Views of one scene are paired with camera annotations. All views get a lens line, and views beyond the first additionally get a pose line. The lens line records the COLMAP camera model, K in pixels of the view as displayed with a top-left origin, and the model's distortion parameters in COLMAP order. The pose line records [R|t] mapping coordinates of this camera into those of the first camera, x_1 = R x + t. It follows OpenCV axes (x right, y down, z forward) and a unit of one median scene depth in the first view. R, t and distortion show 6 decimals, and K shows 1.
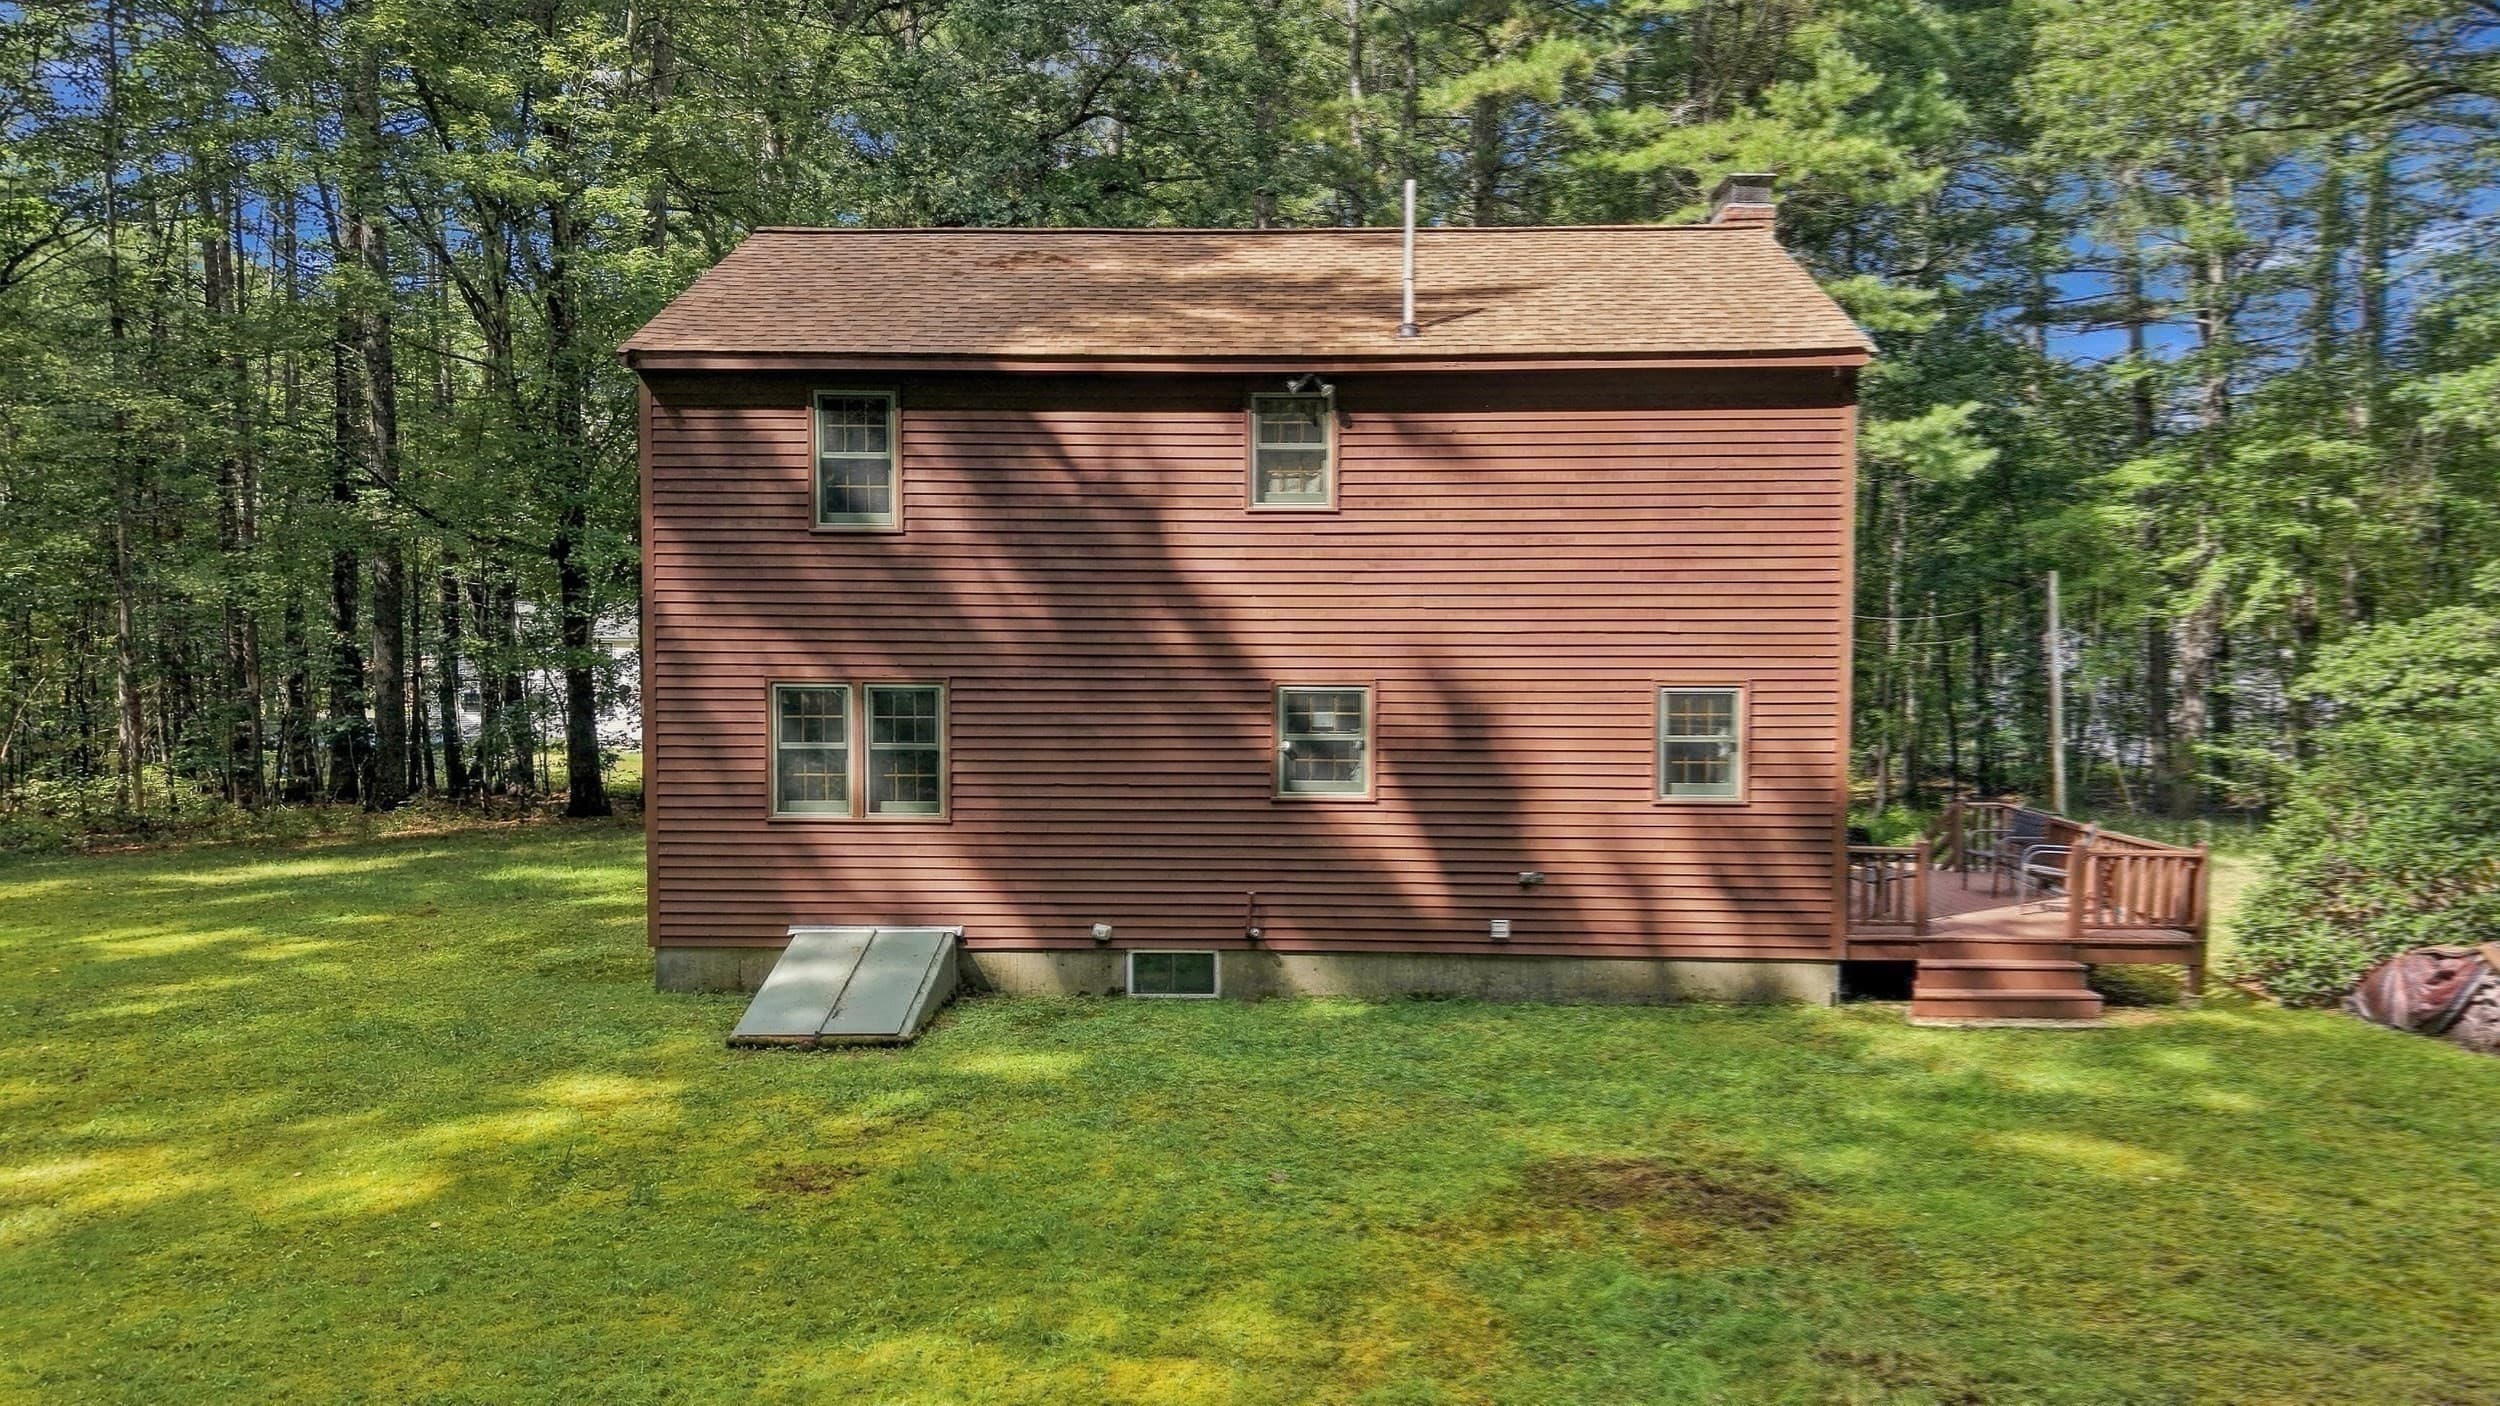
lens RADIAL K [[1667.0, 0, 1240.8], [0, 1667.0, 712.4], [0, 0, 1]] dist [0.017793, -0.011715]
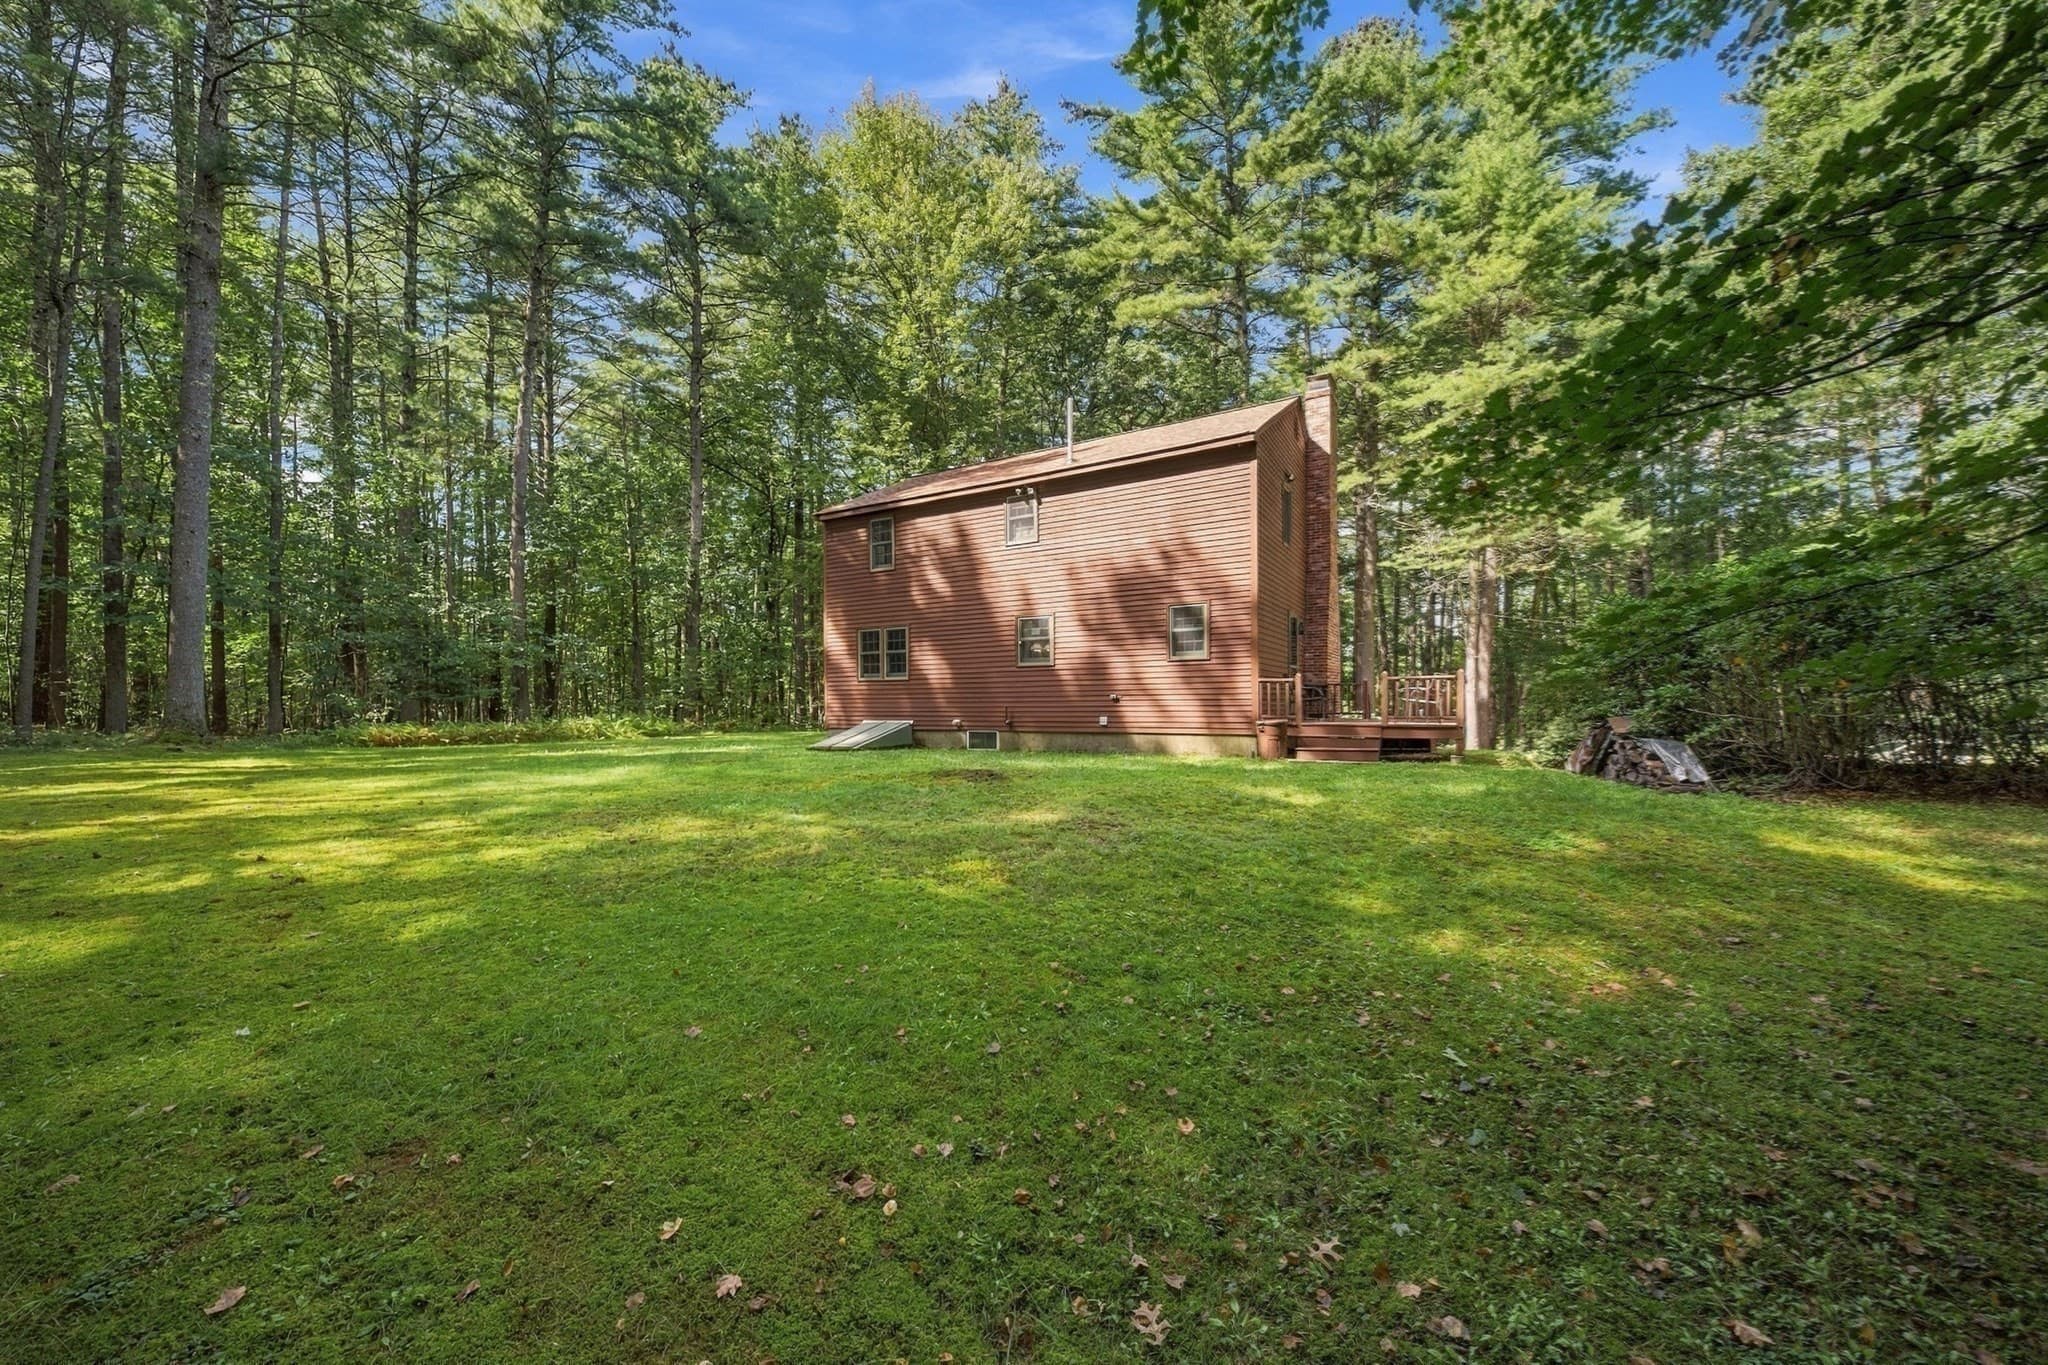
lens RADIAL K [[743.2, 0, 1050.7], [0, 743.2, 733.6], [0, 0, 1]] dist [0.001773, -0.000032]
pose [[0.885372, 0.009310, -0.464790, 0.556838], [-0.017719, 0.999749, -0.013727, 0.161404], [0.464546, 0.020389, 0.885314, 0.084071]]
